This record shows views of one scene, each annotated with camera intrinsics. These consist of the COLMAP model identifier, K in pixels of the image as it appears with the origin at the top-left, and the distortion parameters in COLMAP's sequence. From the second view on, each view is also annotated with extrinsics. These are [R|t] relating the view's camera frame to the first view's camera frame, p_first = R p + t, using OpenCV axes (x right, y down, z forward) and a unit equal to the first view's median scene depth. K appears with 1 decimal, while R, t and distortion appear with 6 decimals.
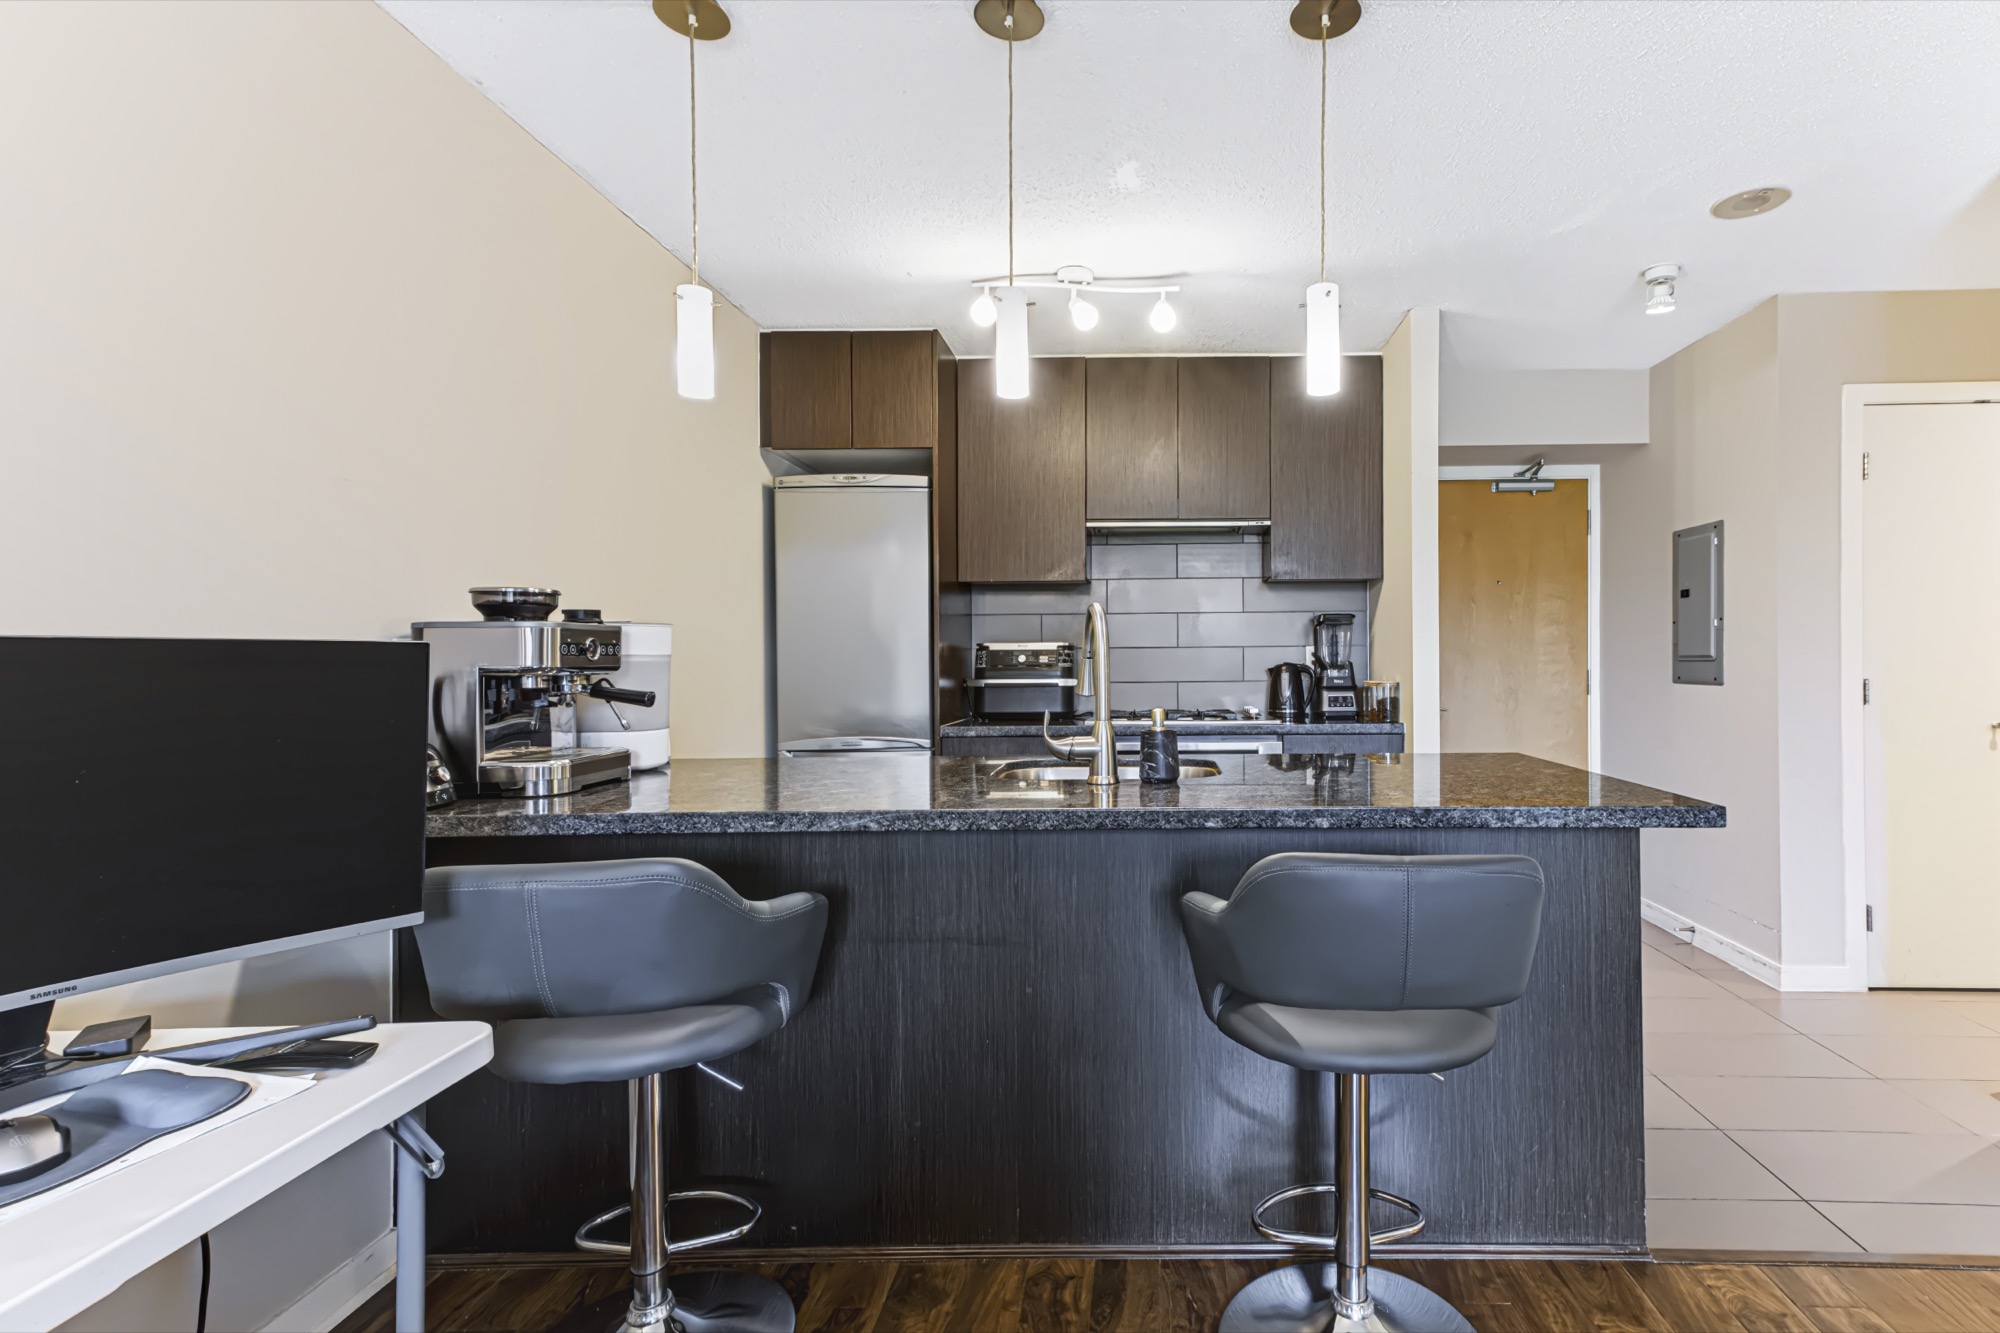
lens RADIAL K [[943.7, 0, 1149.1], [0, 943.7, 685.4], [0, 0, 1]] dist [0.025571, 0.000029]
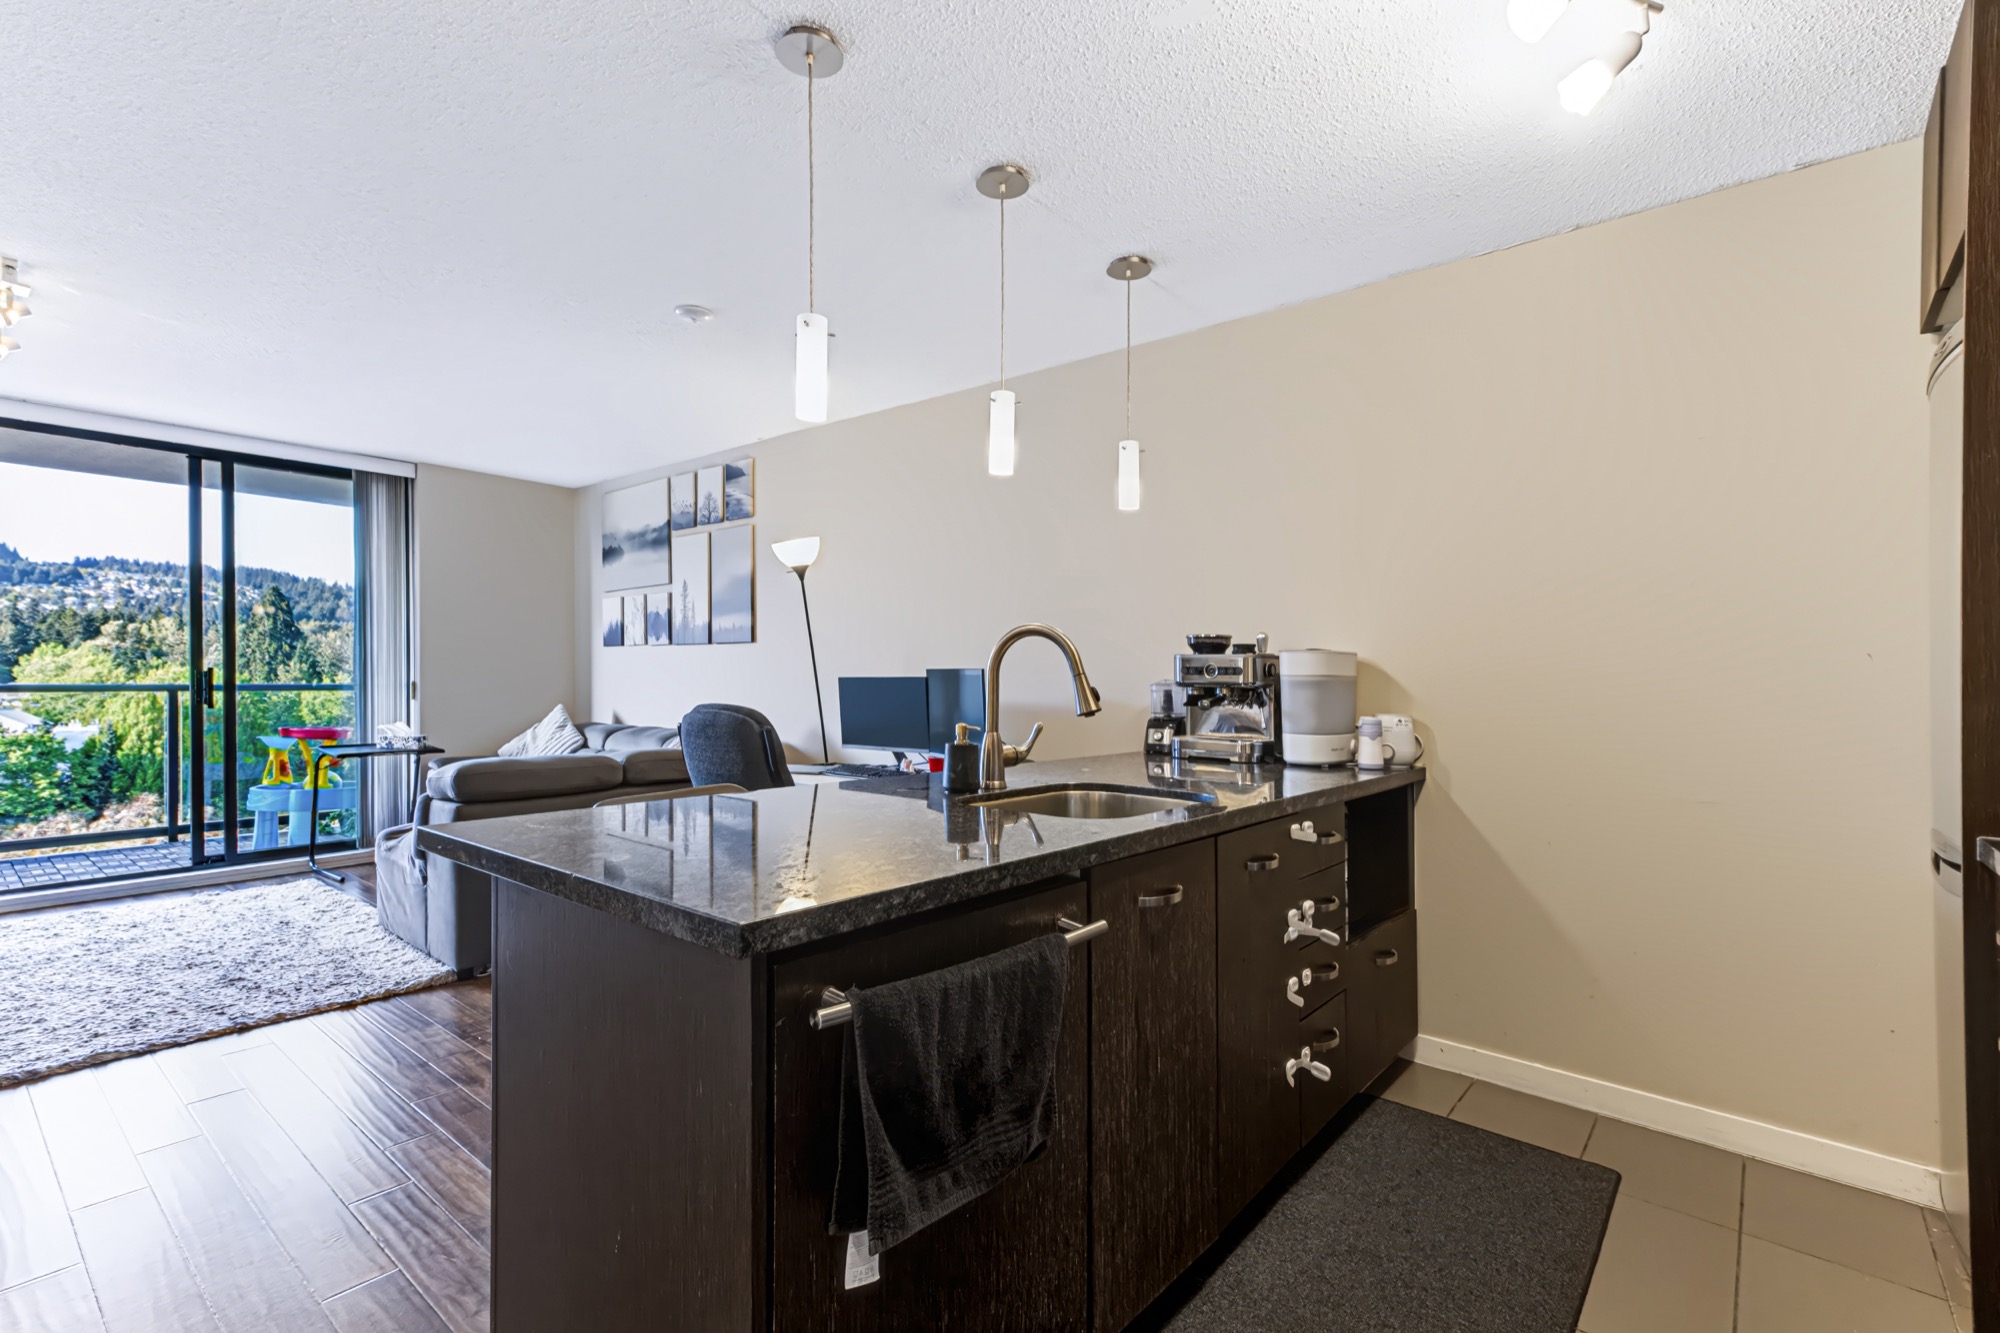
lens RADIAL K [[910.8, 0, 983.3], [0, 910.8, 693.2], [0, 0, 1]] dist [0.035710, -0.000558]
pose [[-0.646866, 0.014445, -0.762467, 0.404868], [-0.029398, 0.998605, 0.043859, -0.029334], [0.762037, 0.050786, -0.645539, 0.864665]]
